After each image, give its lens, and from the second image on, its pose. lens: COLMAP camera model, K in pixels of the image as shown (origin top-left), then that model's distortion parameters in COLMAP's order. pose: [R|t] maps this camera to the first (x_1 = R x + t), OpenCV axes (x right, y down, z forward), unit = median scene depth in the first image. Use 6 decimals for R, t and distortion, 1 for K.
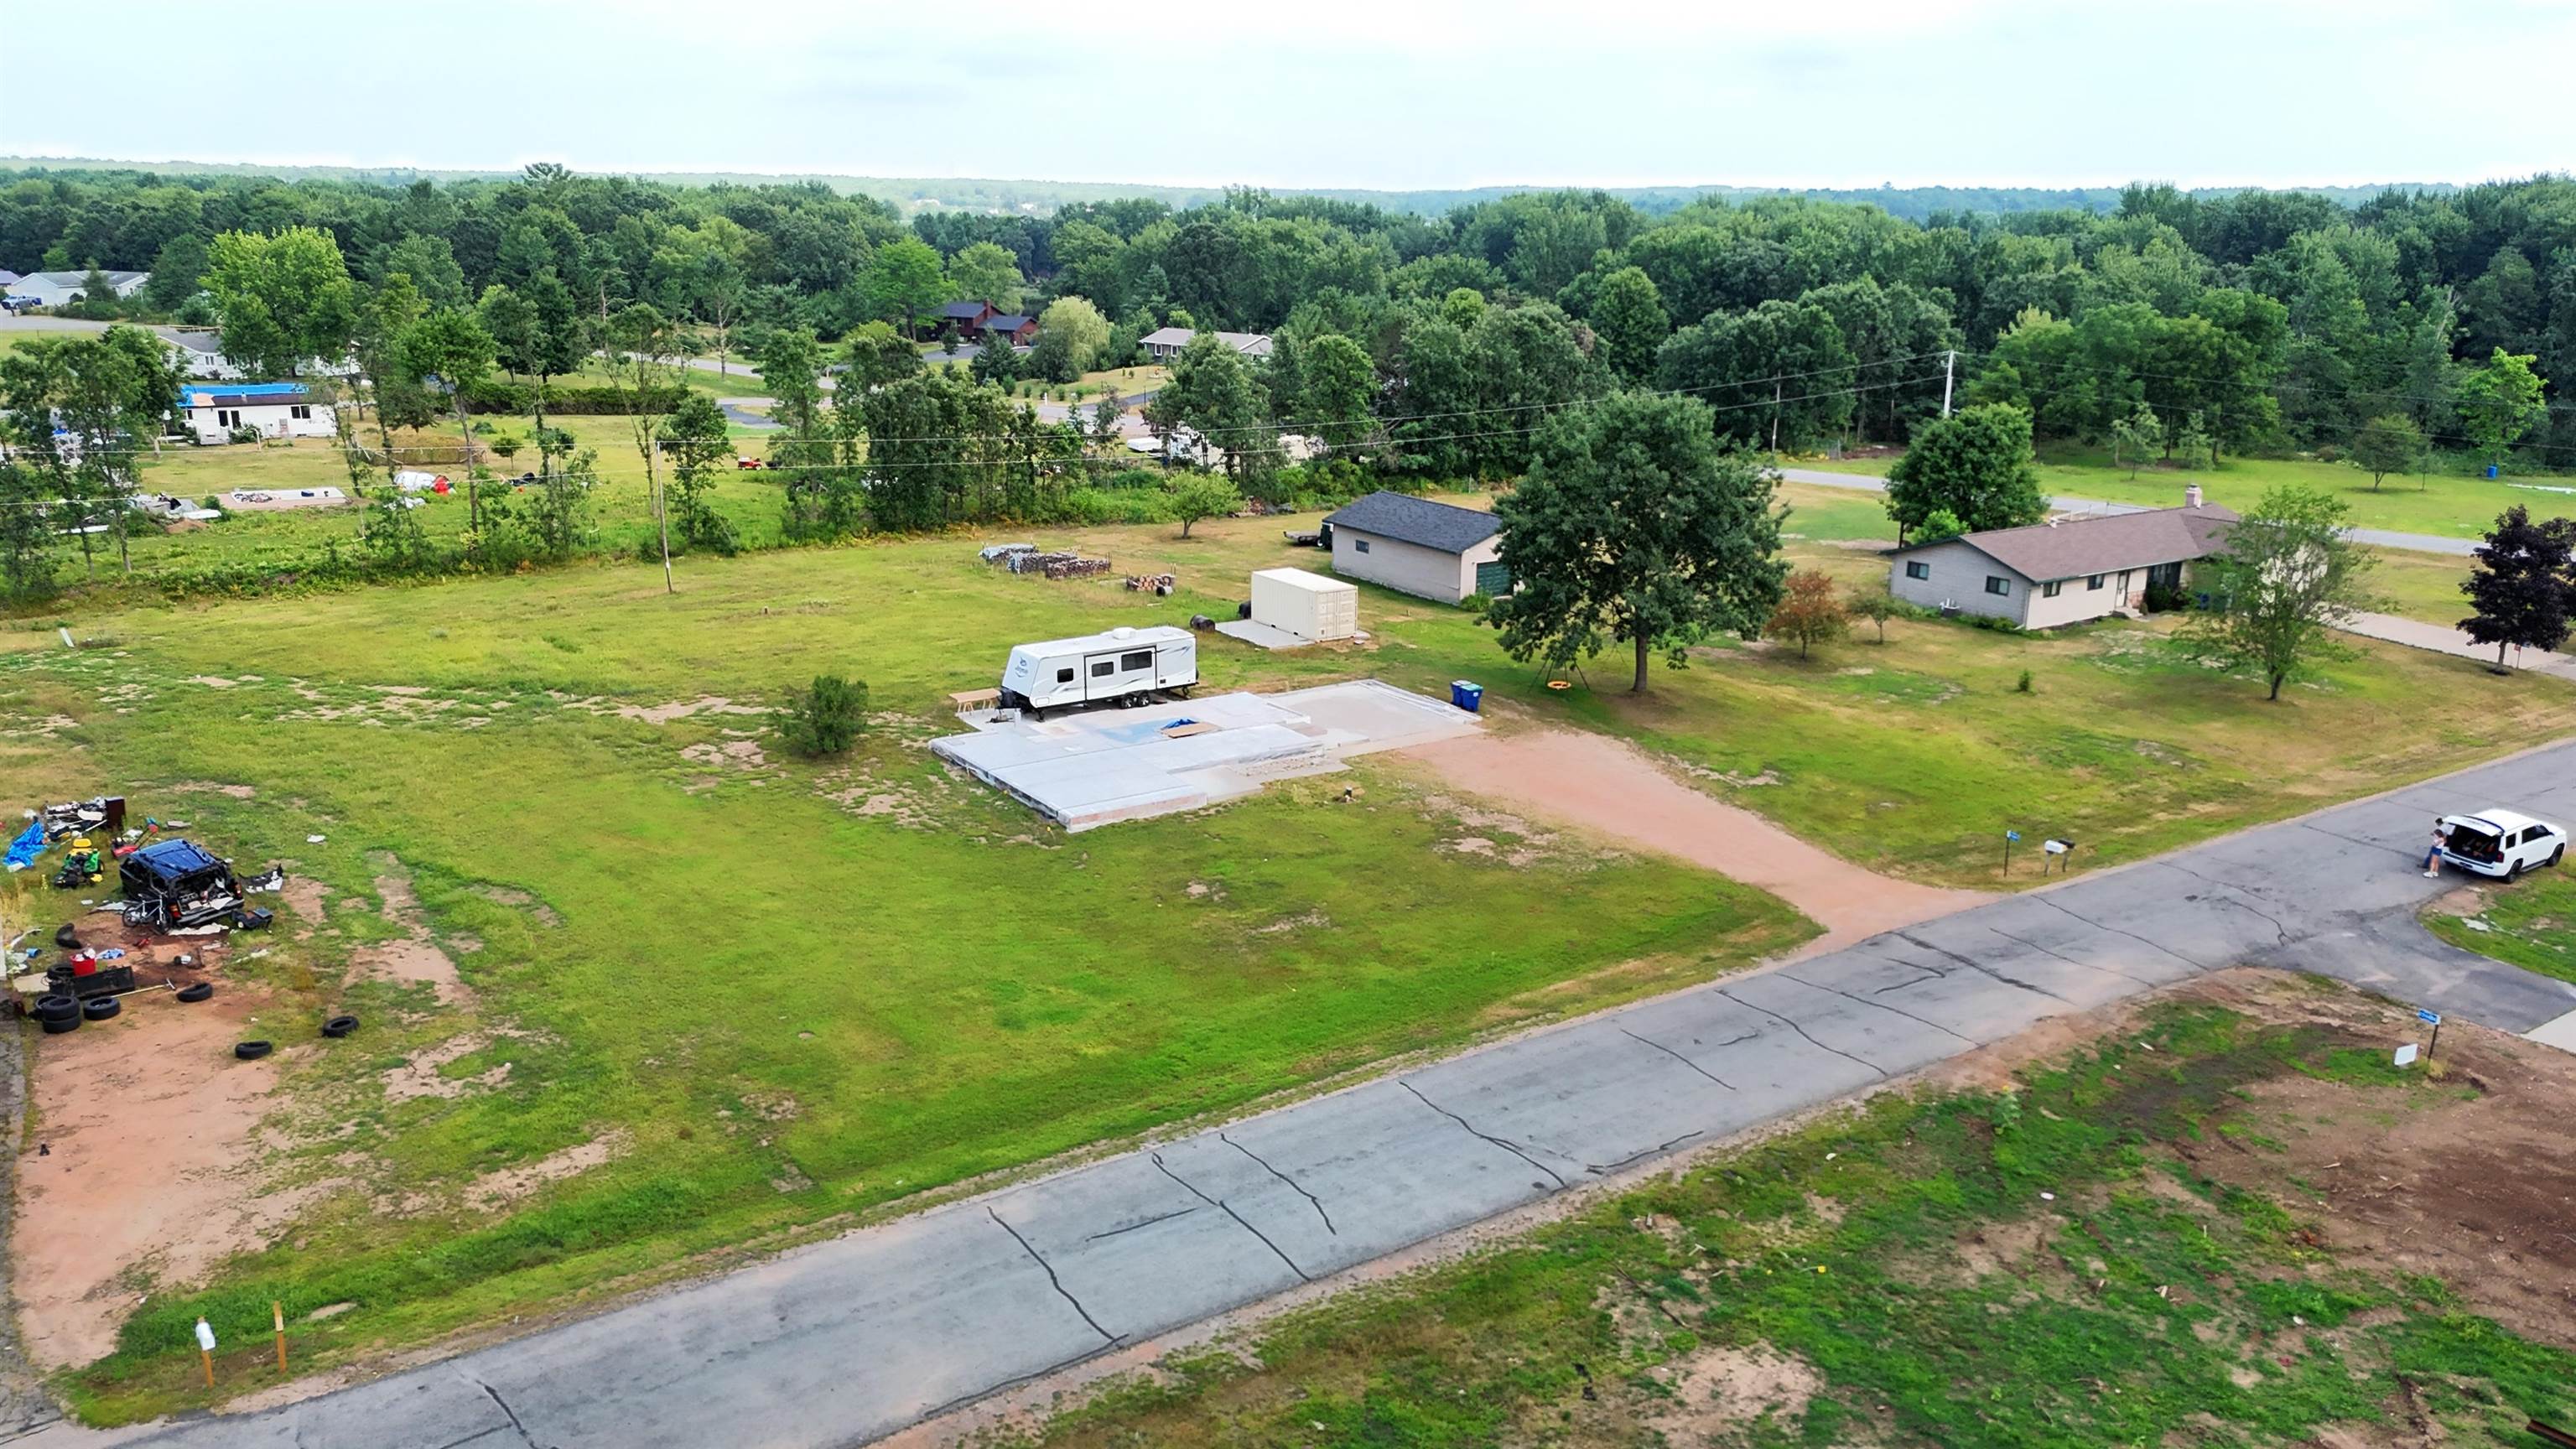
lens RADIAL K [[1891.9, 0, 1288.0], [0, 1891.9, 724.5], [0, 0, 1]] dist [0.084146, -0.085534]
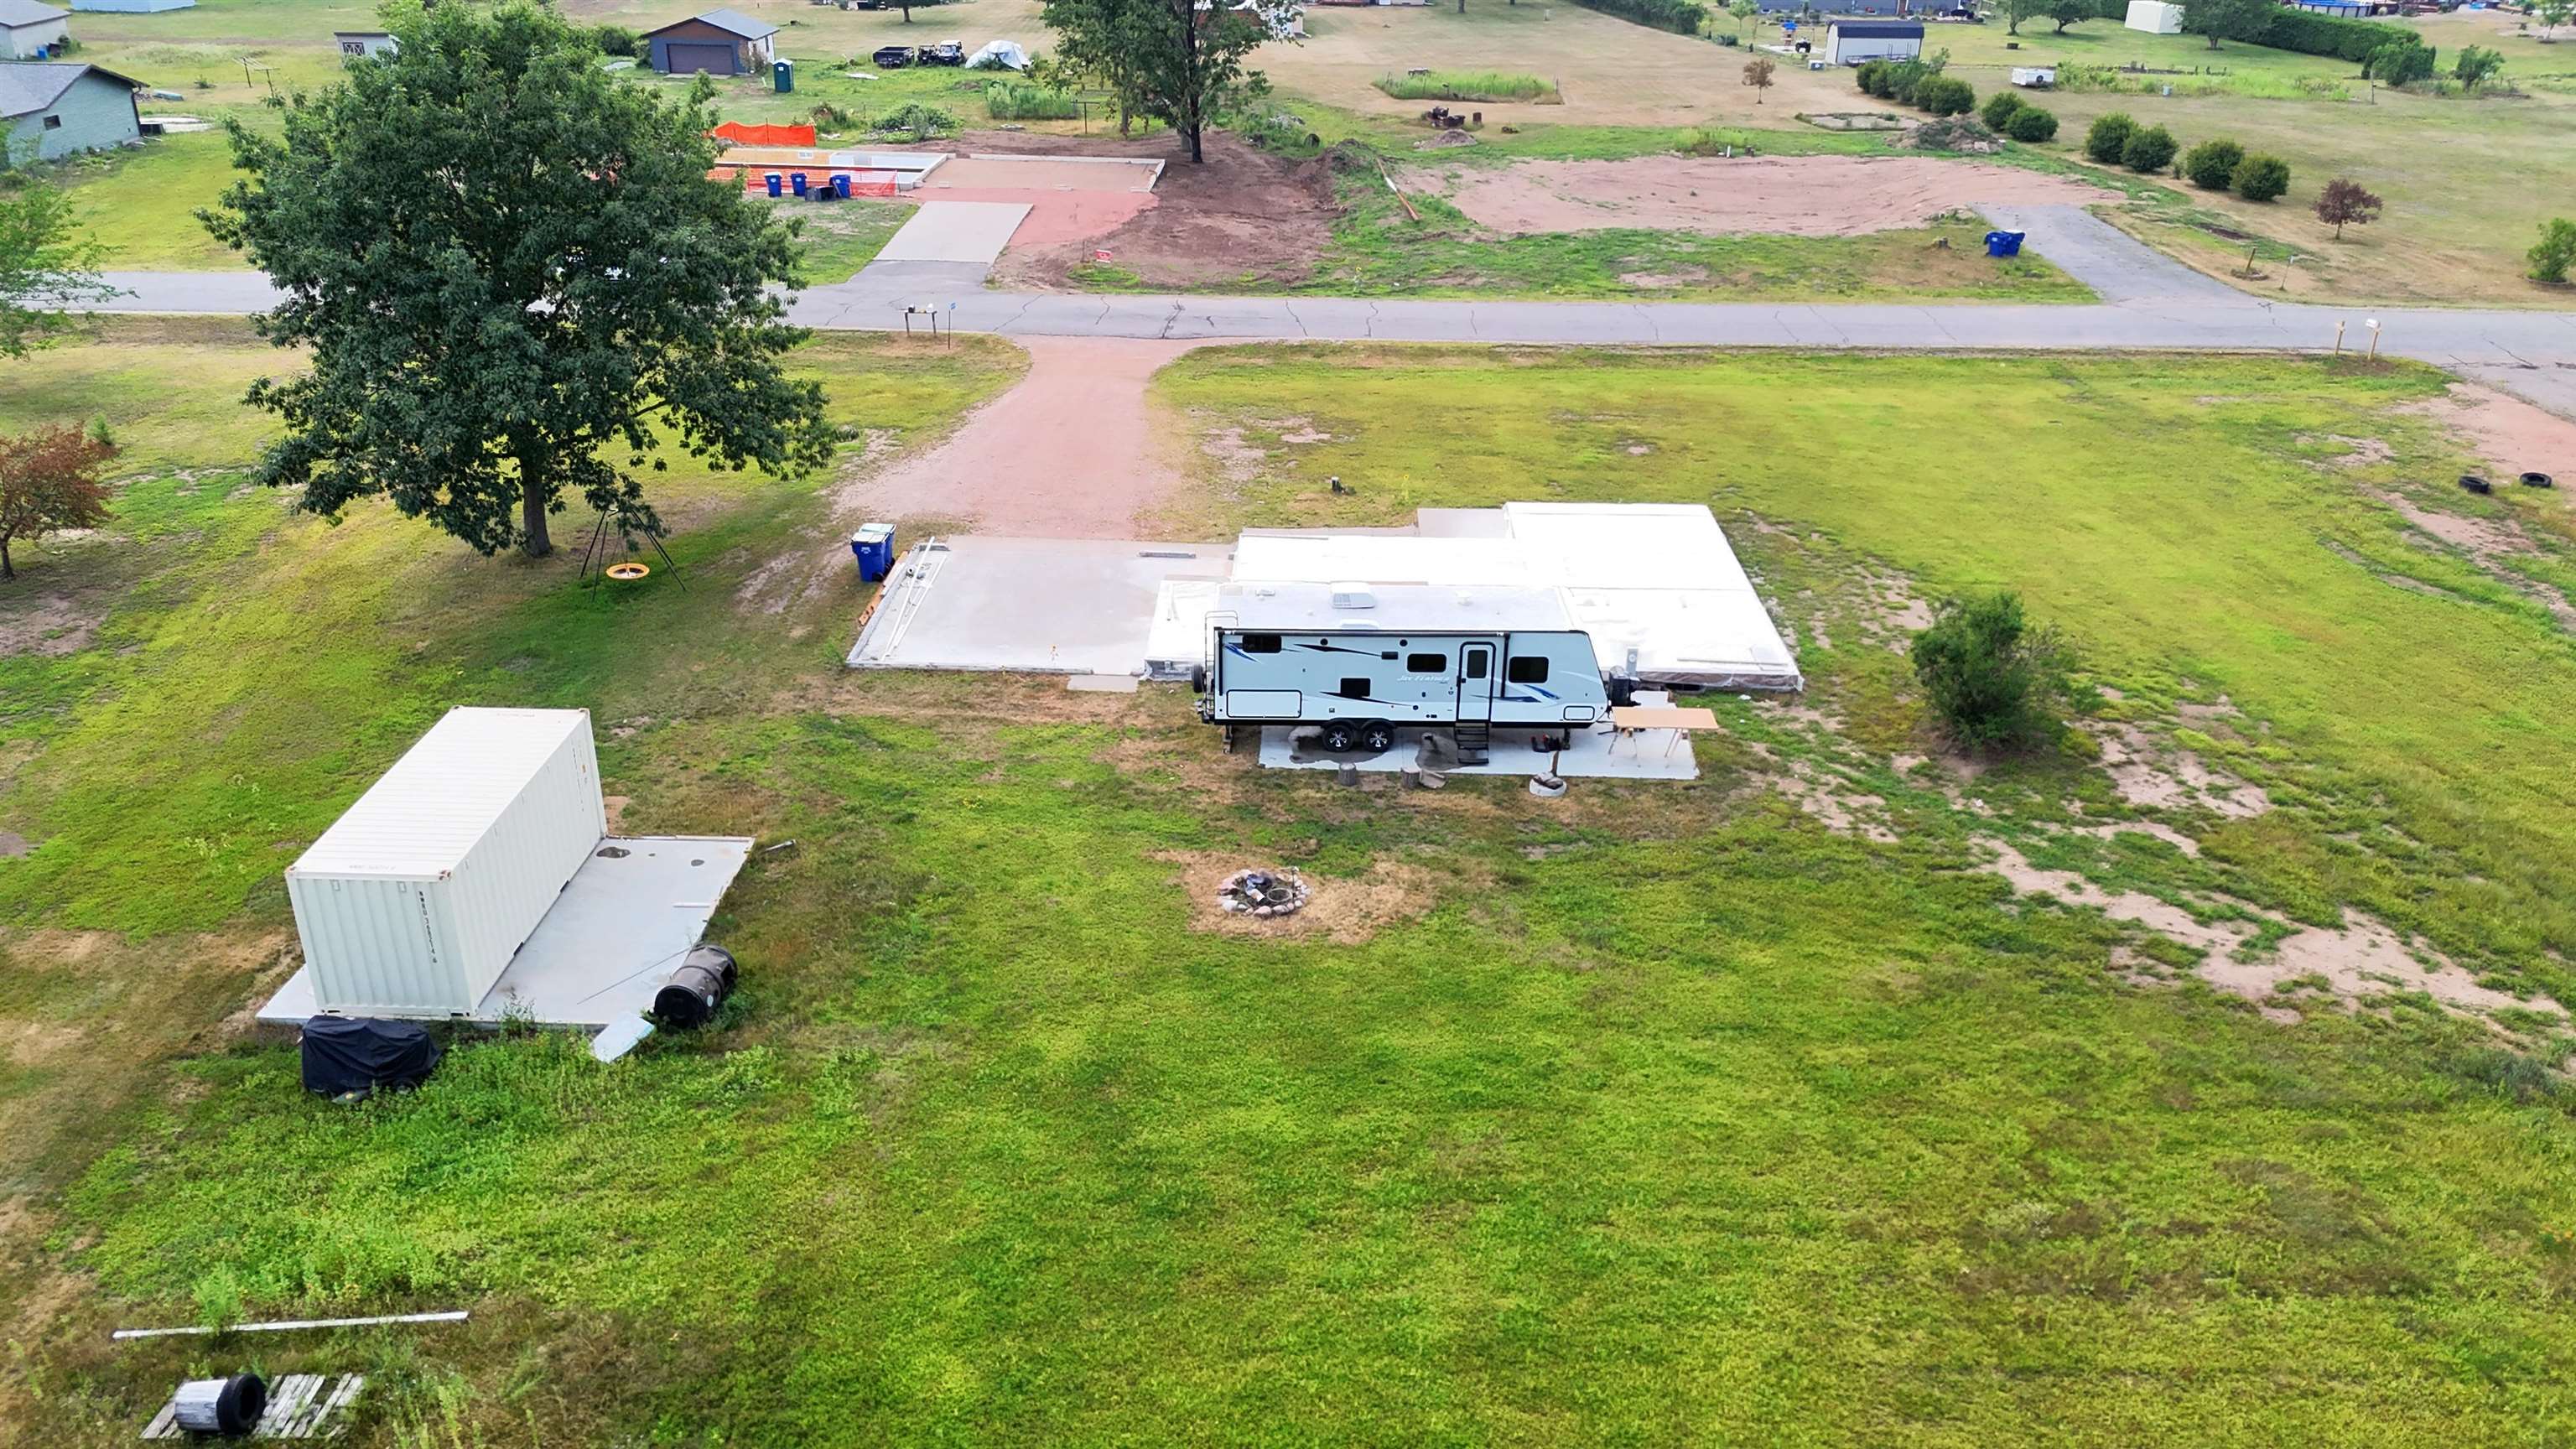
lens RADIAL K [[1891.9, 0, 1288.0], [0, 1891.9, 724.5], [0, 0, 1]] dist [0.084146, -0.085534]
pose [[-0.817398, -0.267222, 0.510346, -0.443410], [0.127894, 0.779617, 0.613058, -0.433028], [-0.561697, 0.566382, -0.603081, 1.783400]]
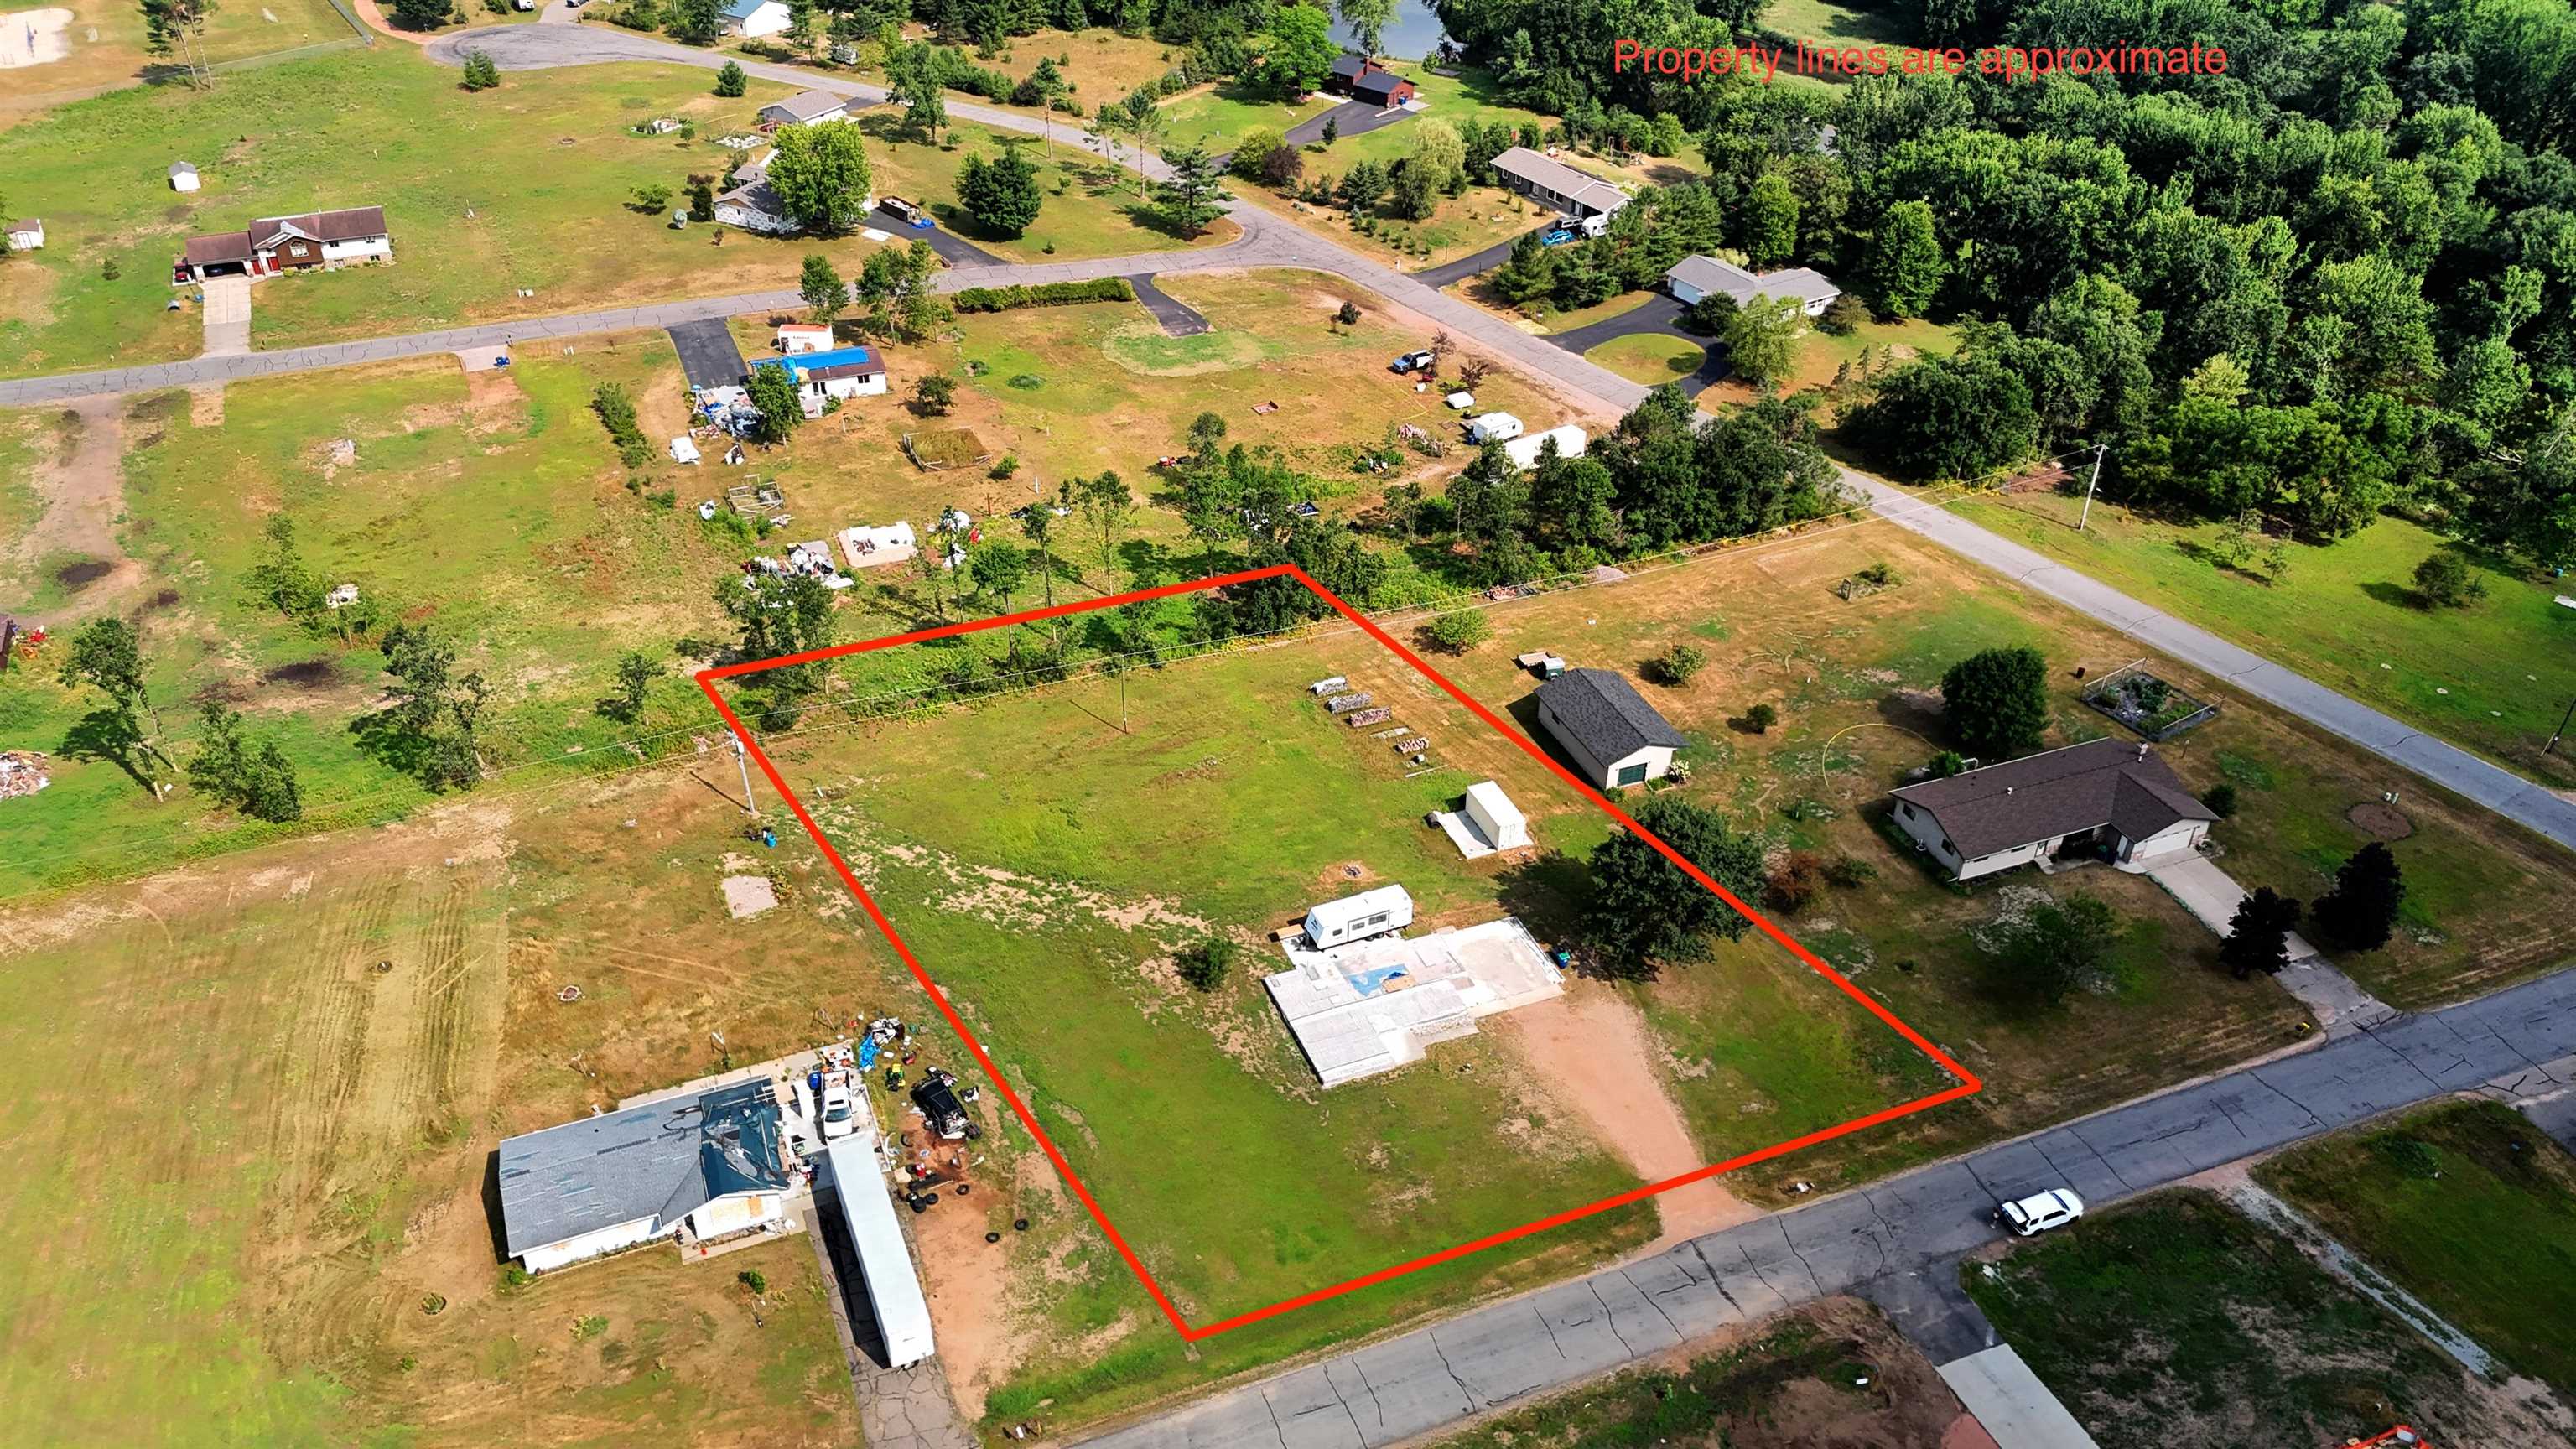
lens RADIAL K [[1898.7, 0, 1288.0], [0, 1898.7, 724.5], [0, 0, 1]] dist [0.074929, -0.088797]
pose [[0.978655, 0.119102, -0.167479, 0.157575], [-0.059285, 0.943913, 0.324829, -1.066769], [0.196773, -0.307967, 0.930826, -0.875141]]
